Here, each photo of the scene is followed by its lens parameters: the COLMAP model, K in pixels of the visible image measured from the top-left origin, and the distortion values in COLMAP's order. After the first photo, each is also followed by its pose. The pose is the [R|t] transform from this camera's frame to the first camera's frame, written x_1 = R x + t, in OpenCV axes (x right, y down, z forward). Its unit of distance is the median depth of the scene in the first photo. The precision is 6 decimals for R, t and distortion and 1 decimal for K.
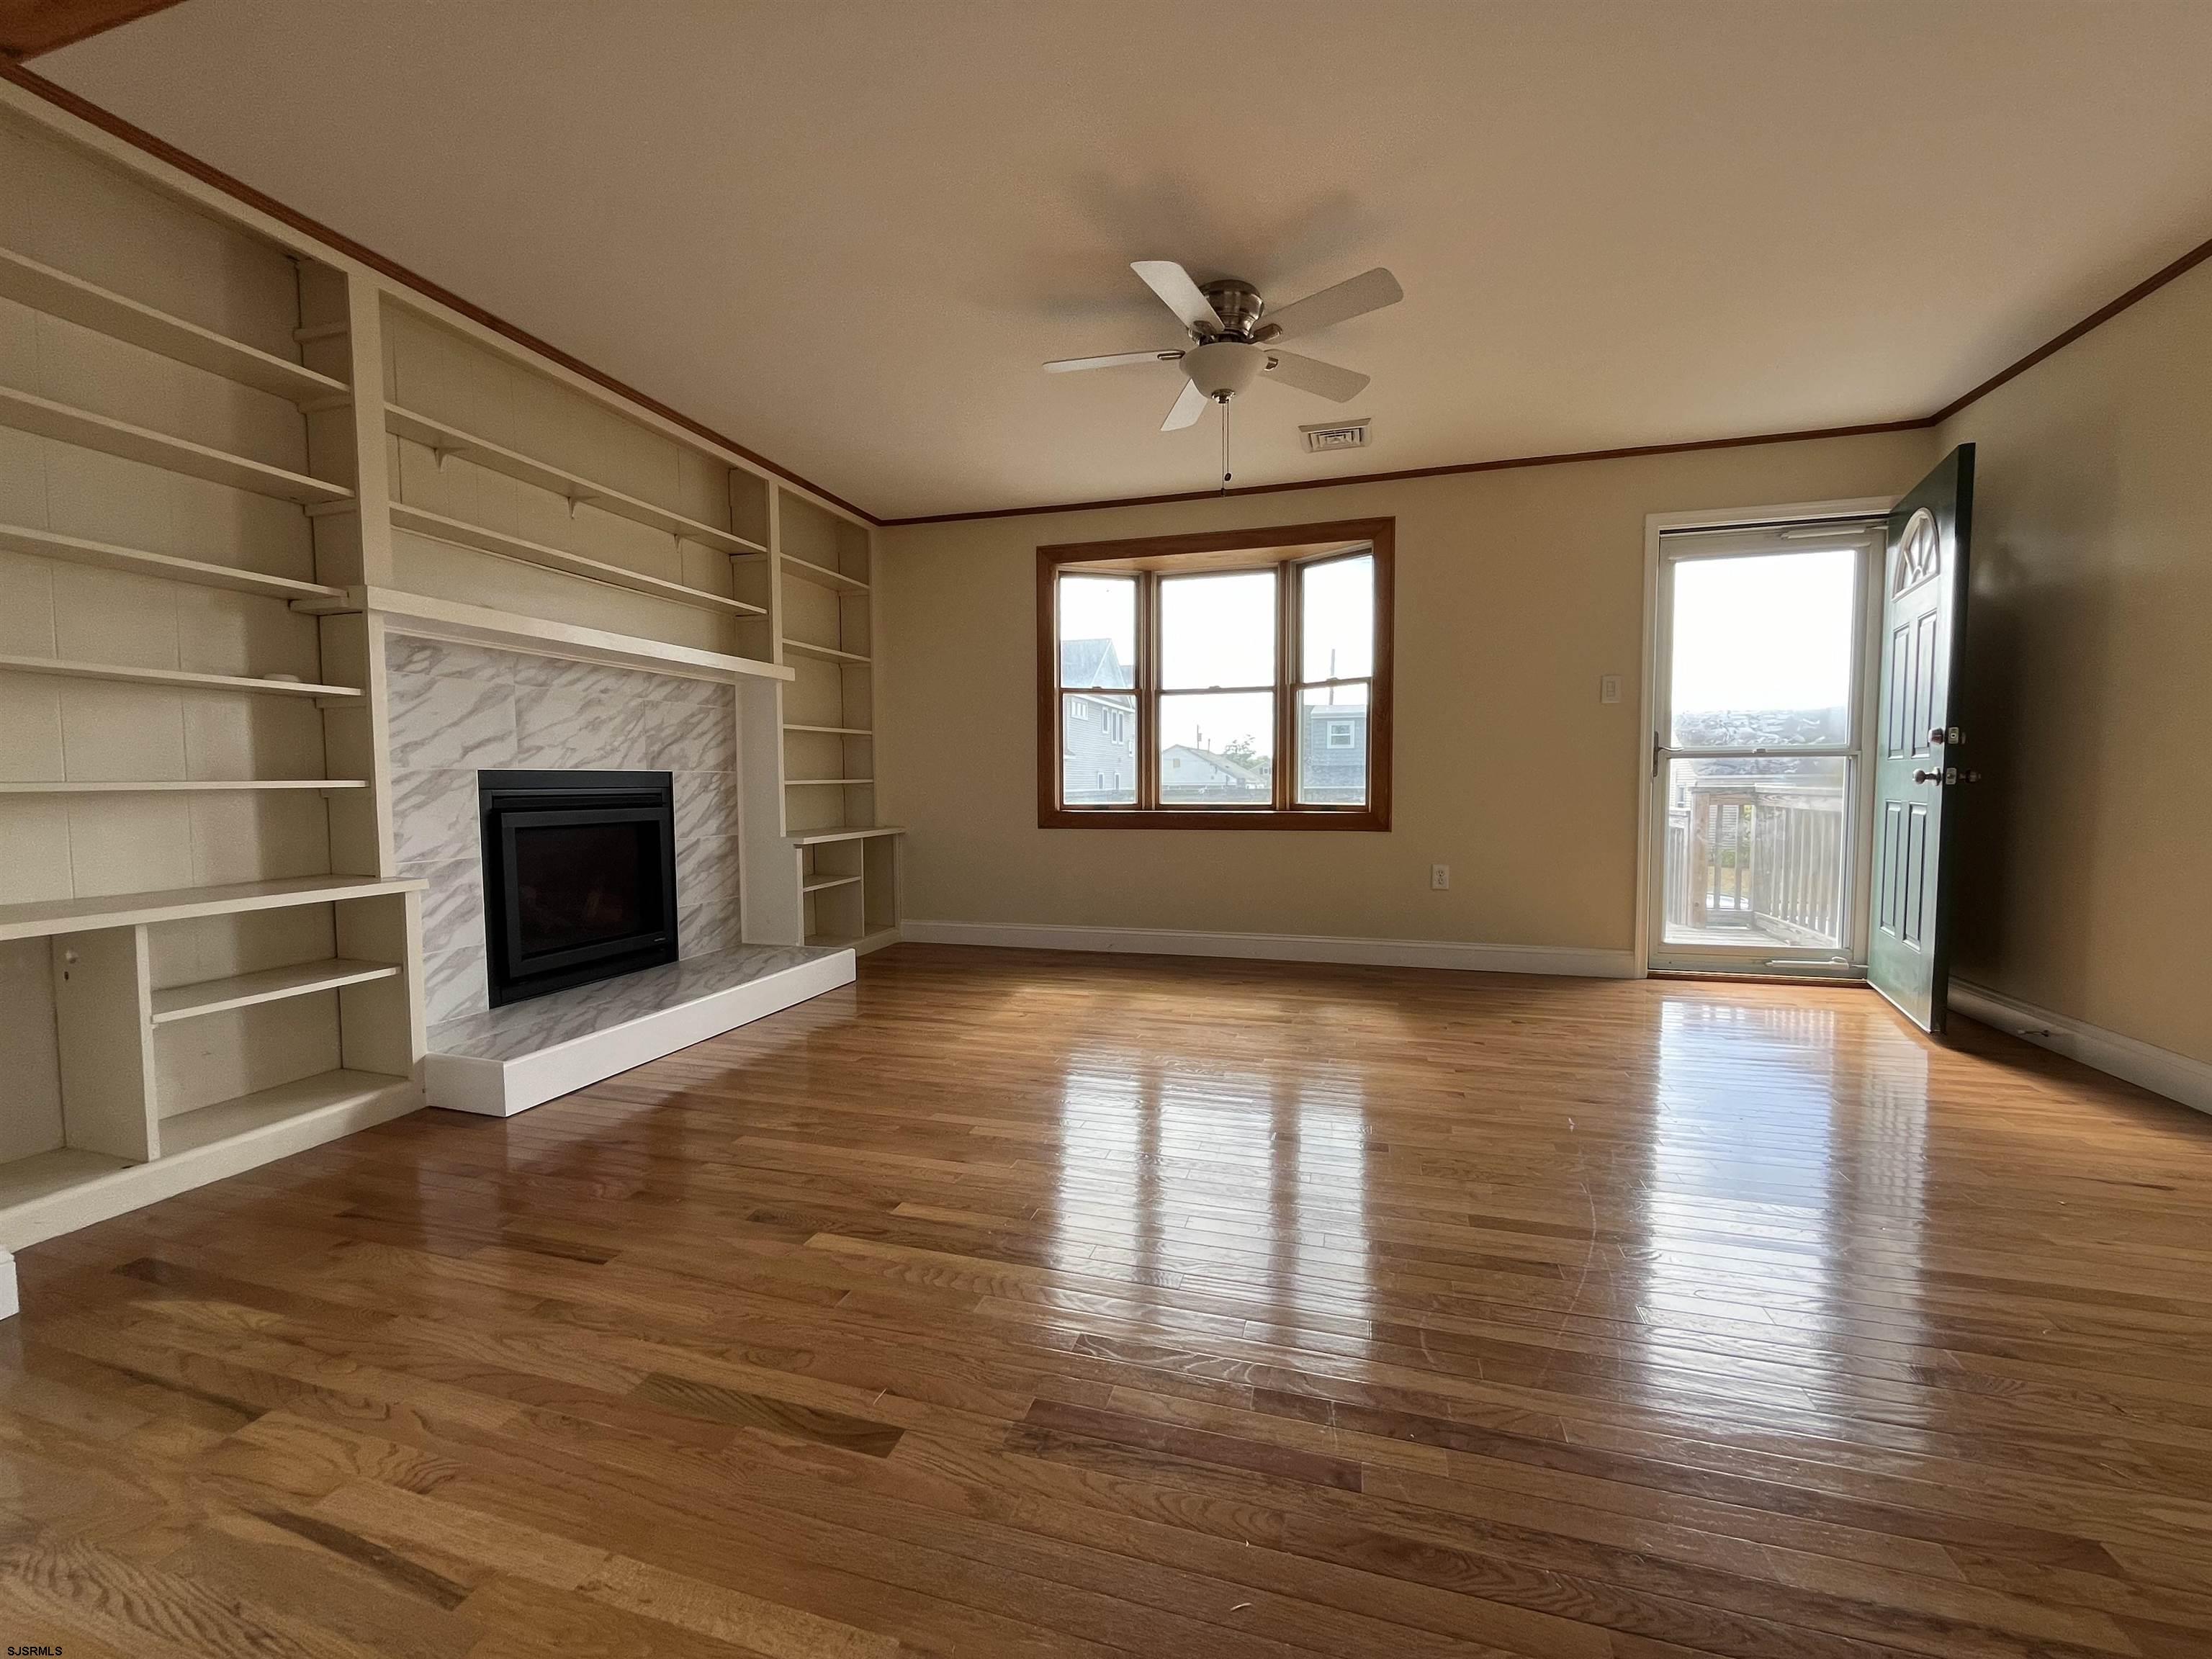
lens RADIAL K [[892.0, 0, 1099.0], [0, 892.0, 830.0], [0, 0, 1]] dist [-0.010110, -0.000170]
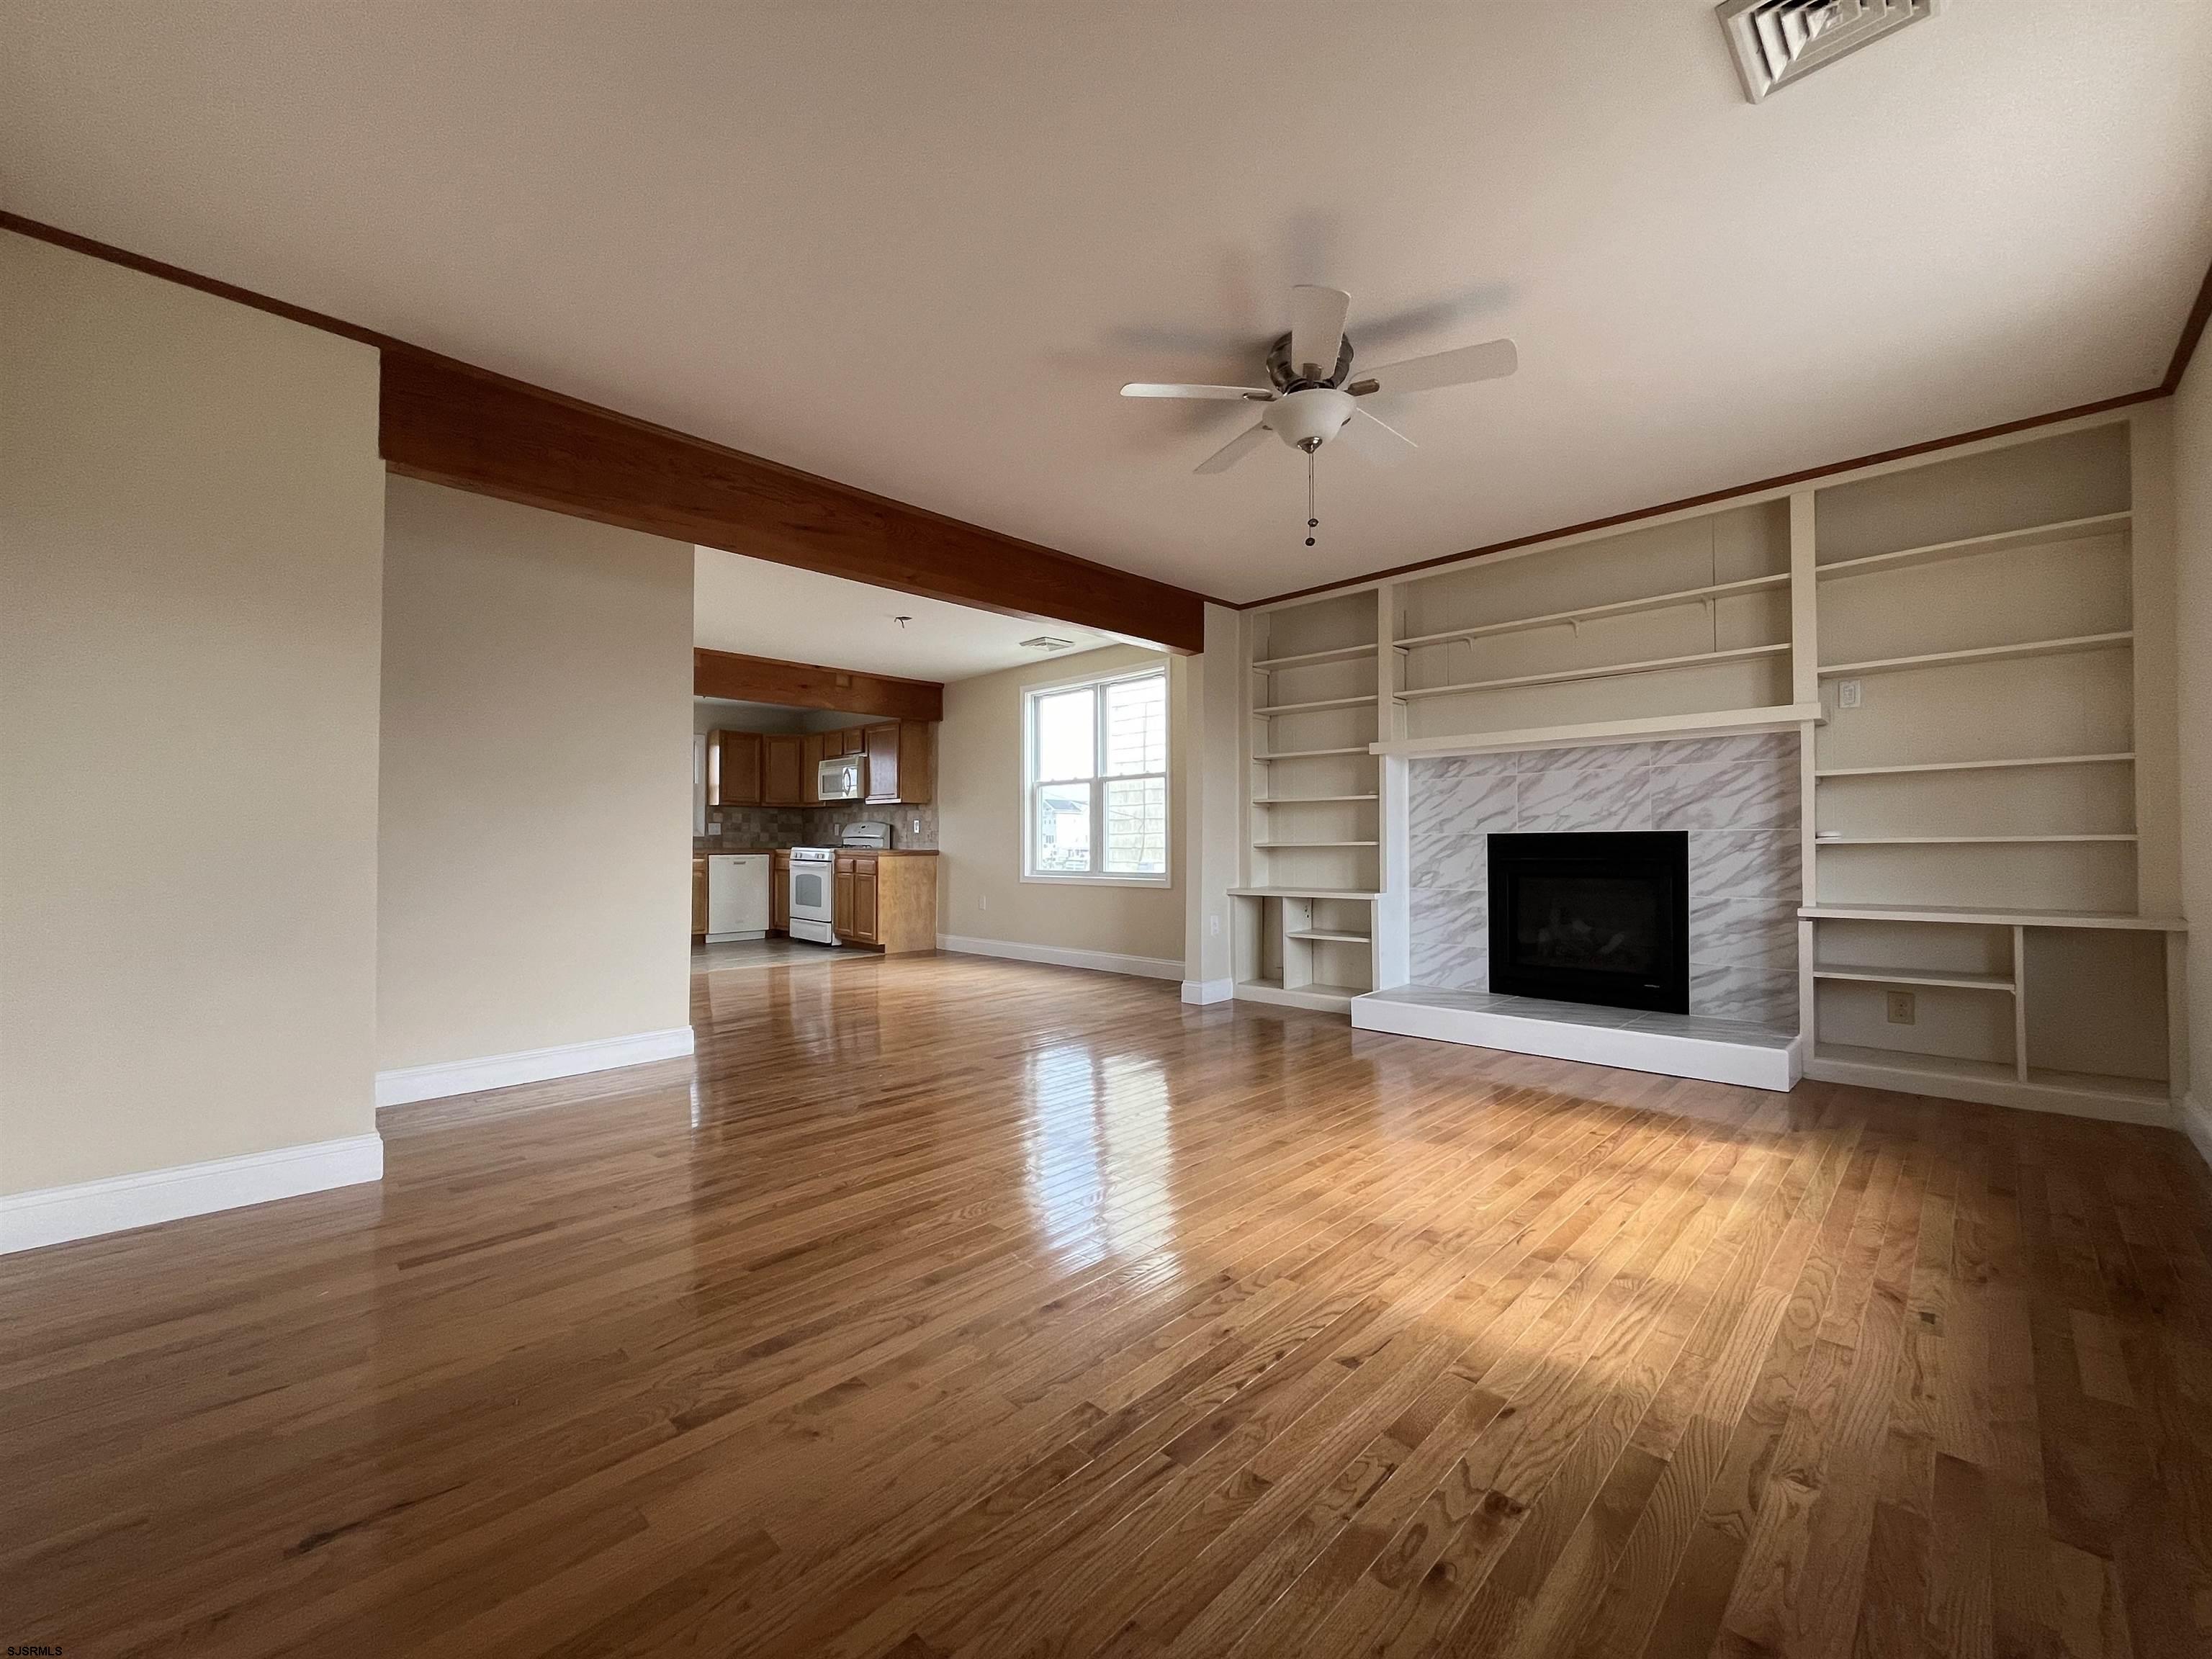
lens RADIAL K [[892.0, 0, 1099.2], [0, 892.0, 836.3], [0, 0, 1]] dist [-0.010110, -0.000170]
pose [[-0.473462, 0.000080, -0.880814, 0.838179], [-0.038826, 0.999026, 0.020961, -0.059989], [0.879958, 0.044123, -0.472998, 0.977746]]
